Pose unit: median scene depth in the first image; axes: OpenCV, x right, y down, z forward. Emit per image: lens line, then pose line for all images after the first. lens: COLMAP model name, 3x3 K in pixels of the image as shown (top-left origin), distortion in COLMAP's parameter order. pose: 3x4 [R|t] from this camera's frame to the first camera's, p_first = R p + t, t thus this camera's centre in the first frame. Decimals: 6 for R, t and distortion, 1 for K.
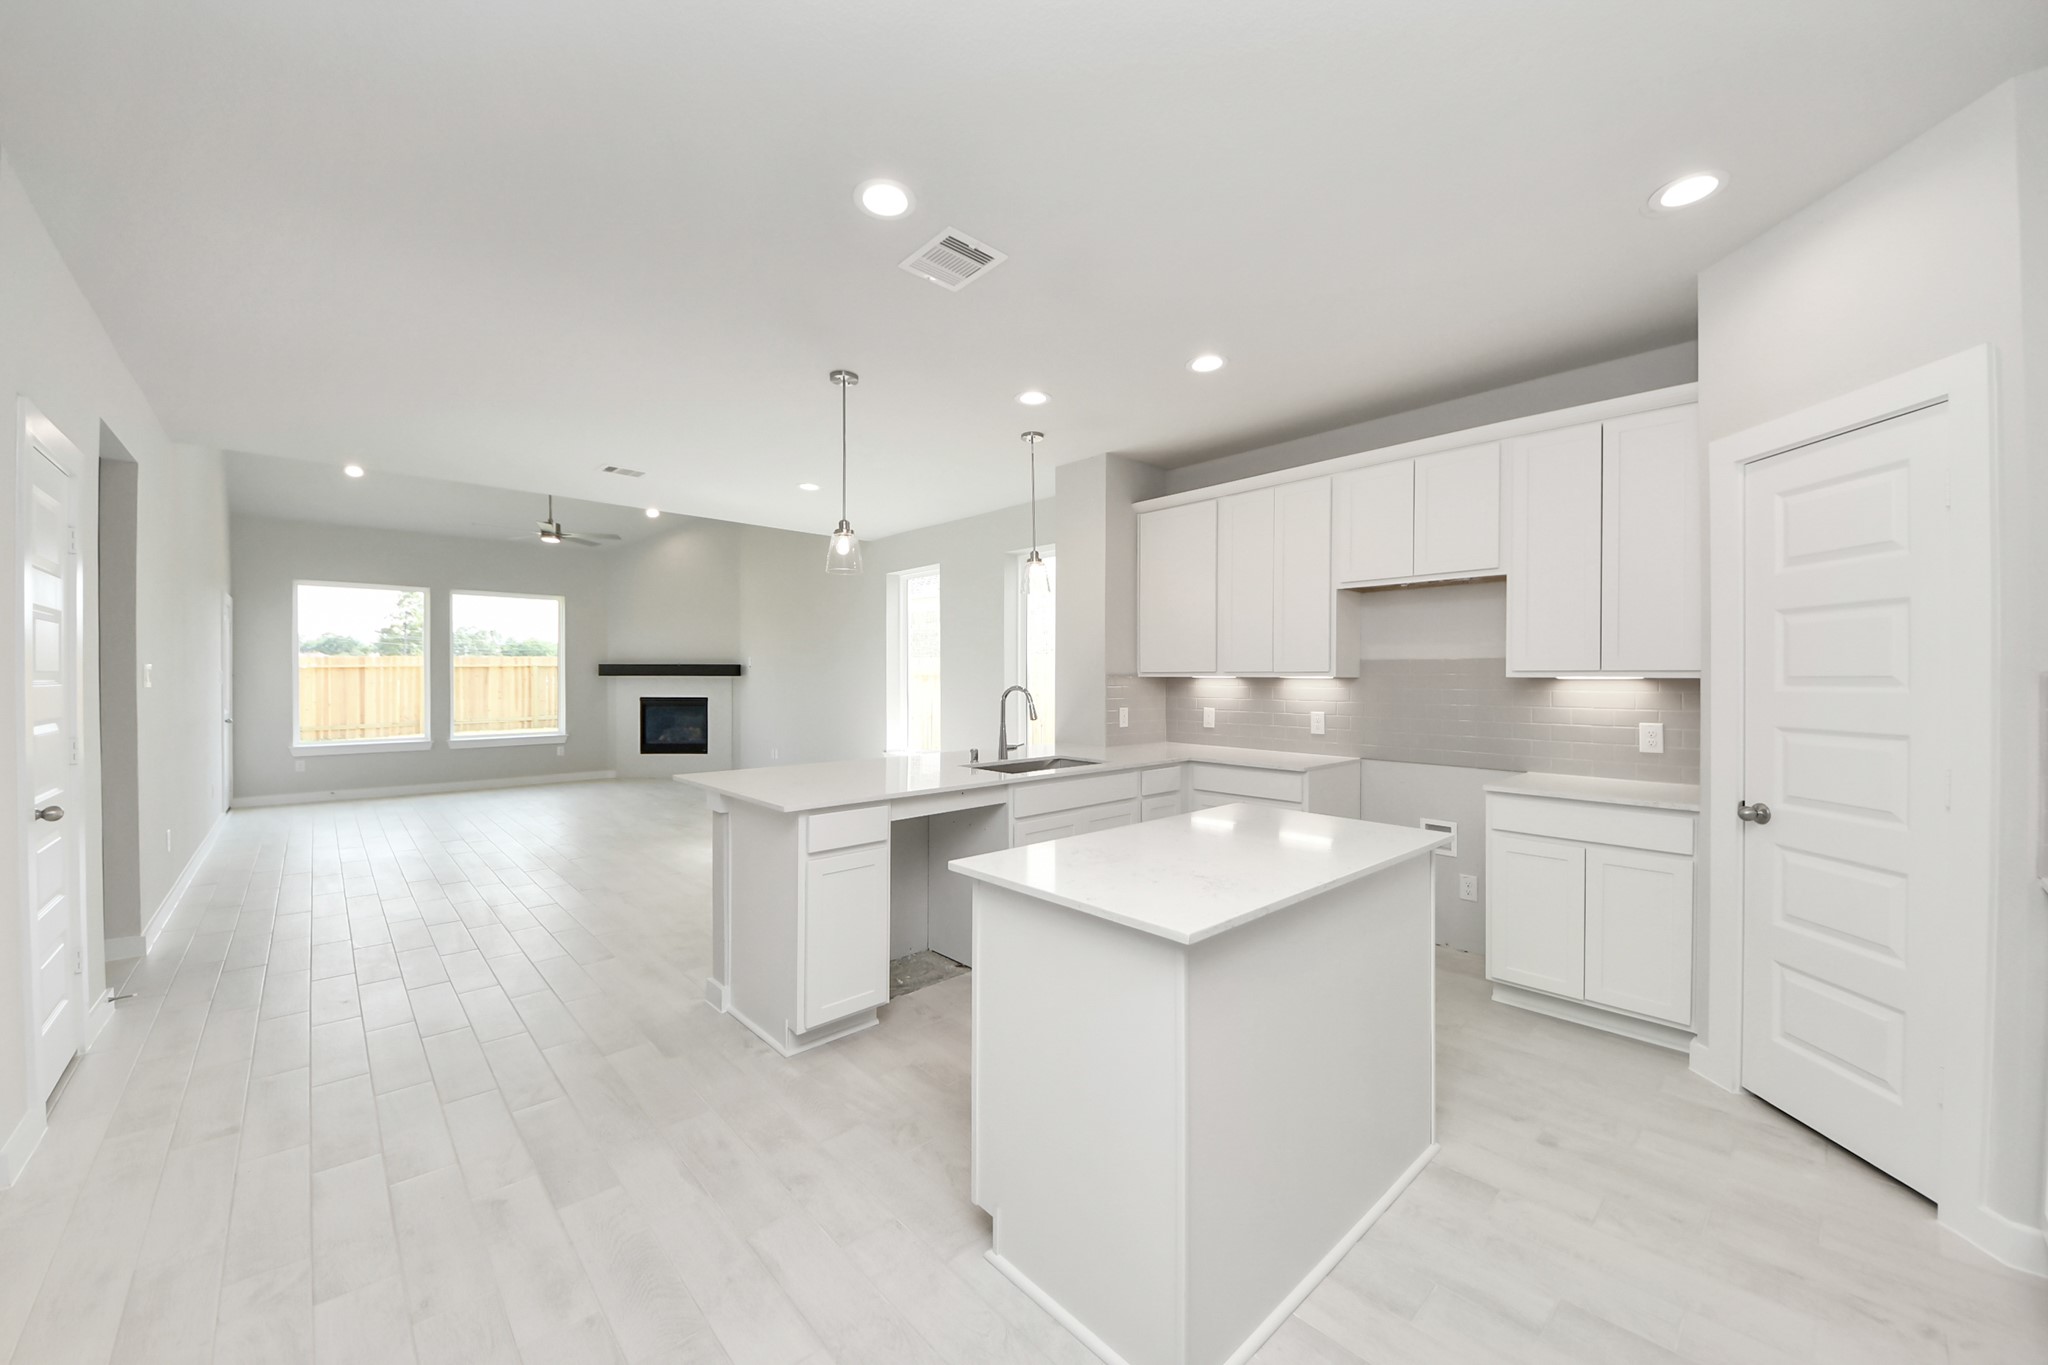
lens RADIAL K [[754.3, 0, 1020.5], [0, 754.3, 672.1], [0, 0, 1]] dist [-0.008530, -0.001256]
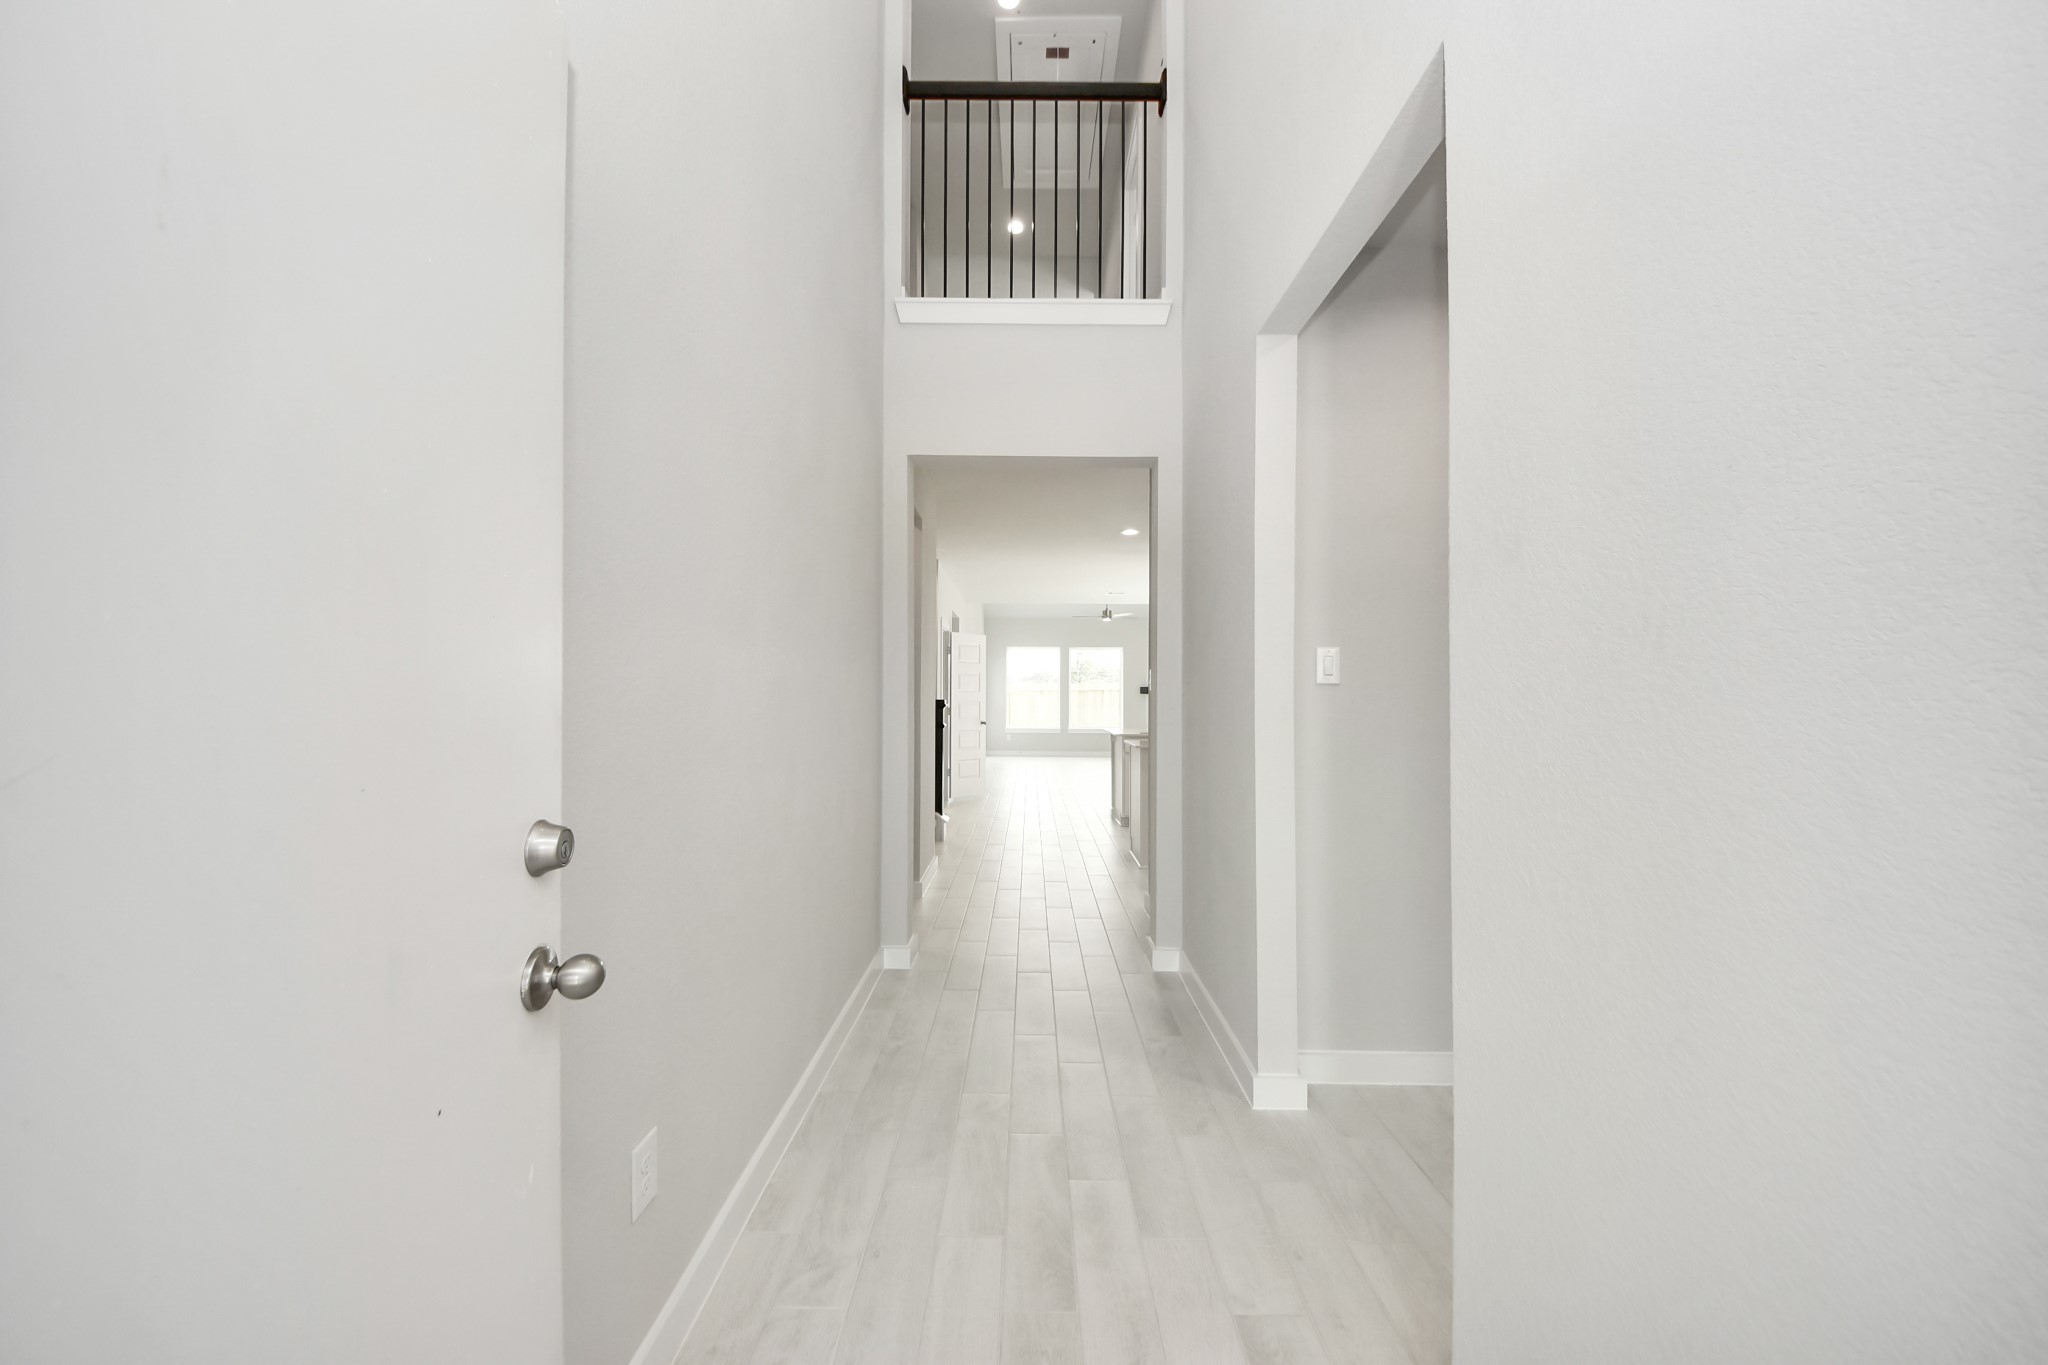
lens RADIAL K [[754.3, 0, 1021.2], [0, 754.3, 688.5], [0, 0, 1]] dist [-0.008530, -0.001256]
pose [[0.732737, -0.002039, -0.680509, 0.370392], [-0.004949, 0.999953, -0.008326, 0.006493], [0.680494, 0.009469, 0.732692, -0.390619]]
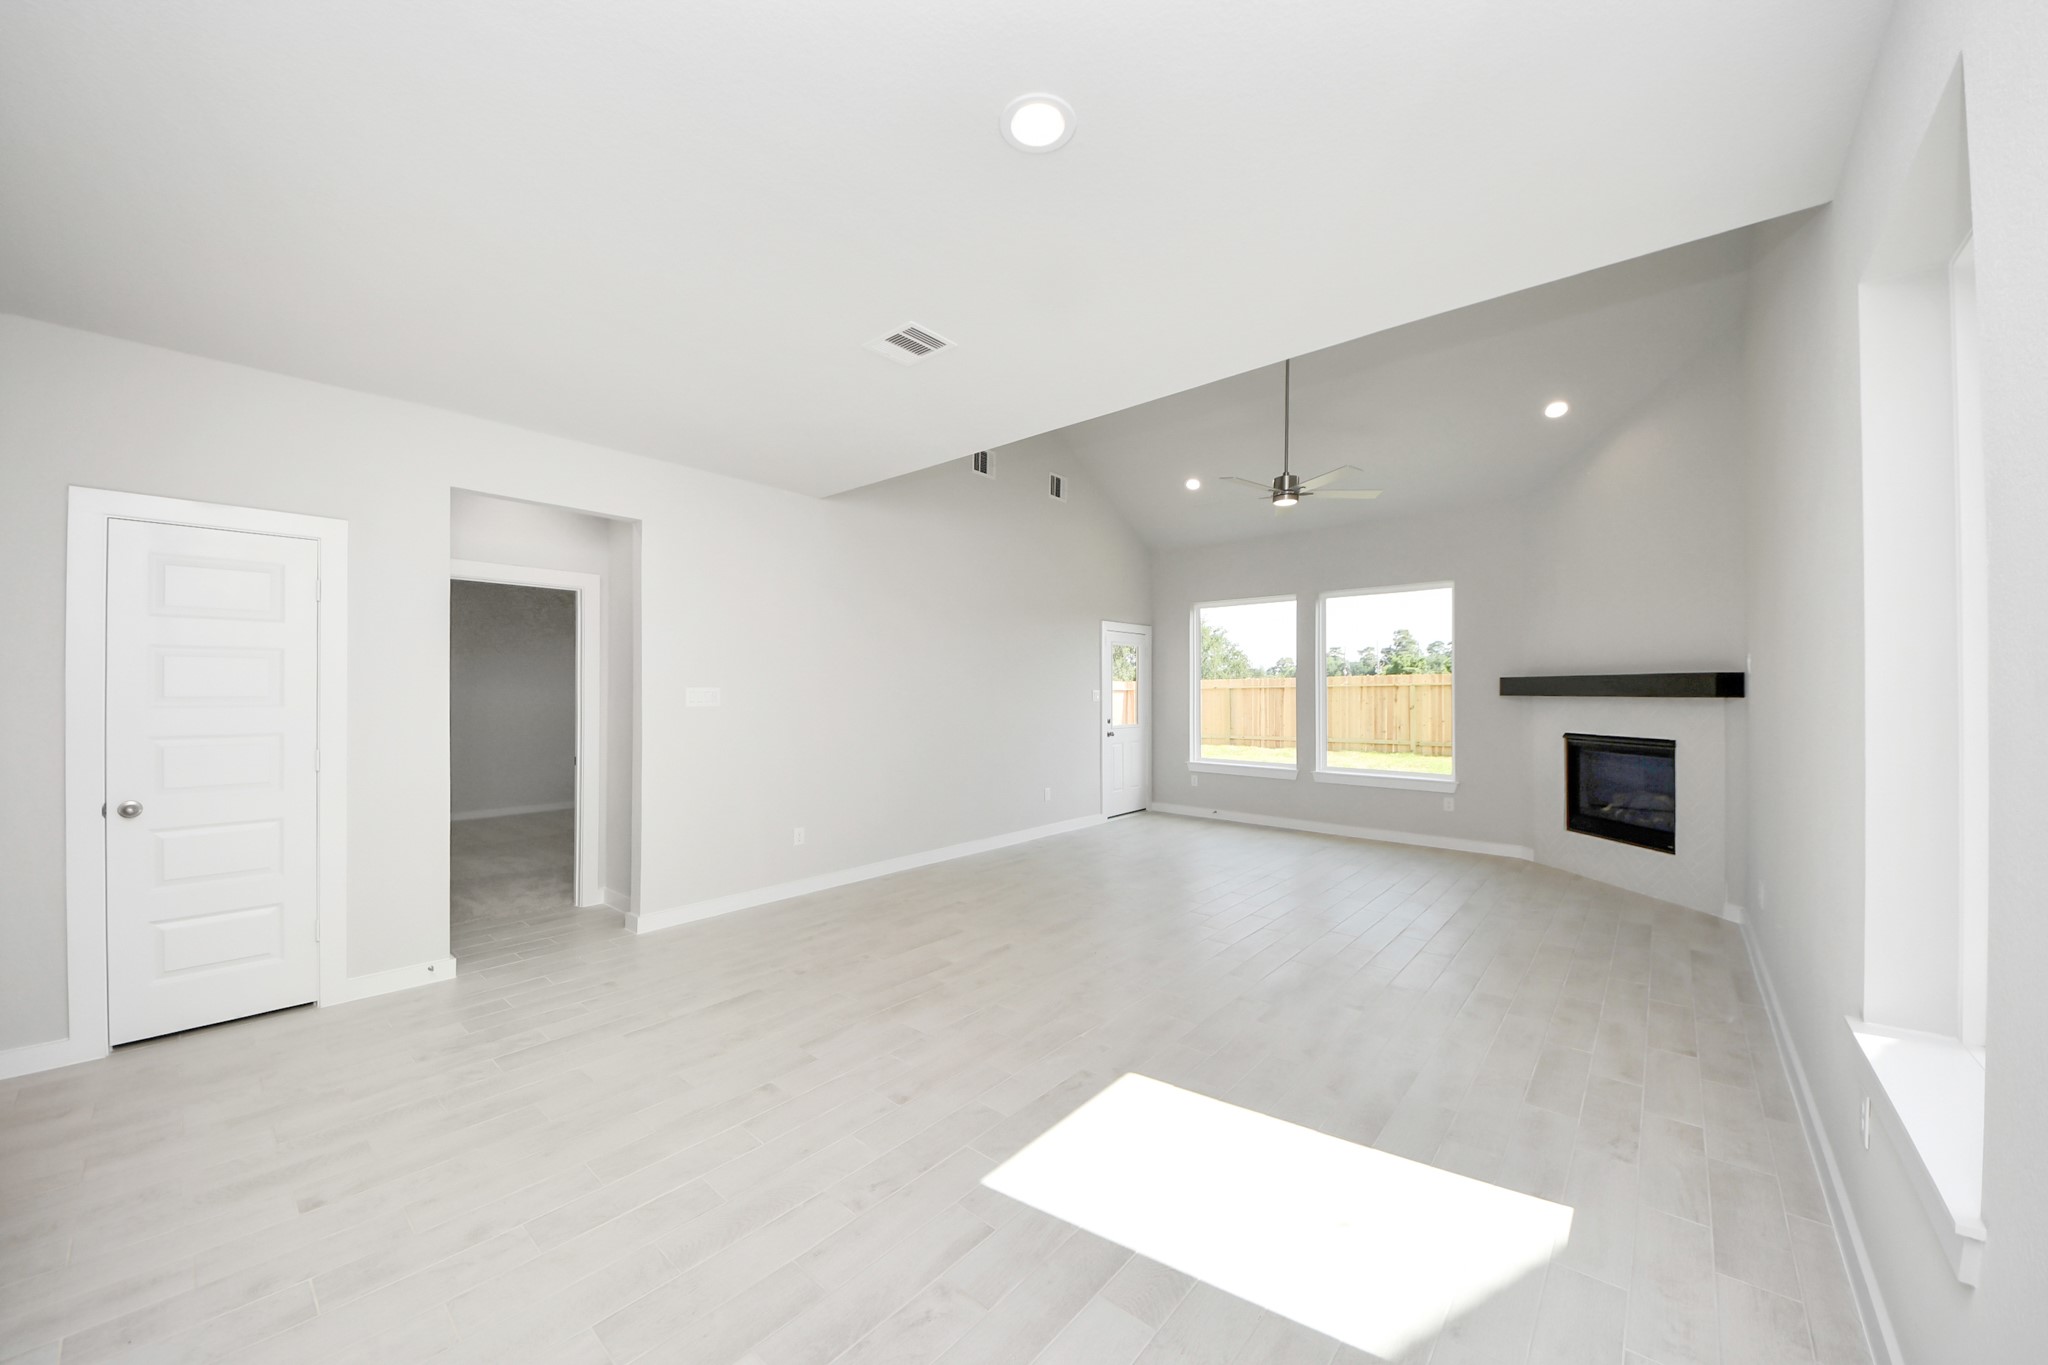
lens RADIAL K [[754.3, 0, 1042.4], [0, 754.3, 671.2], [0, 0, 1]] dist [-0.008530, -0.001256]
pose [[0.125353, -0.021032, -0.991889, 0.030231], [-0.002383, 0.999766, -0.021500, -0.001527], [0.992109, 0.005058, 0.125274, 0.525498]]
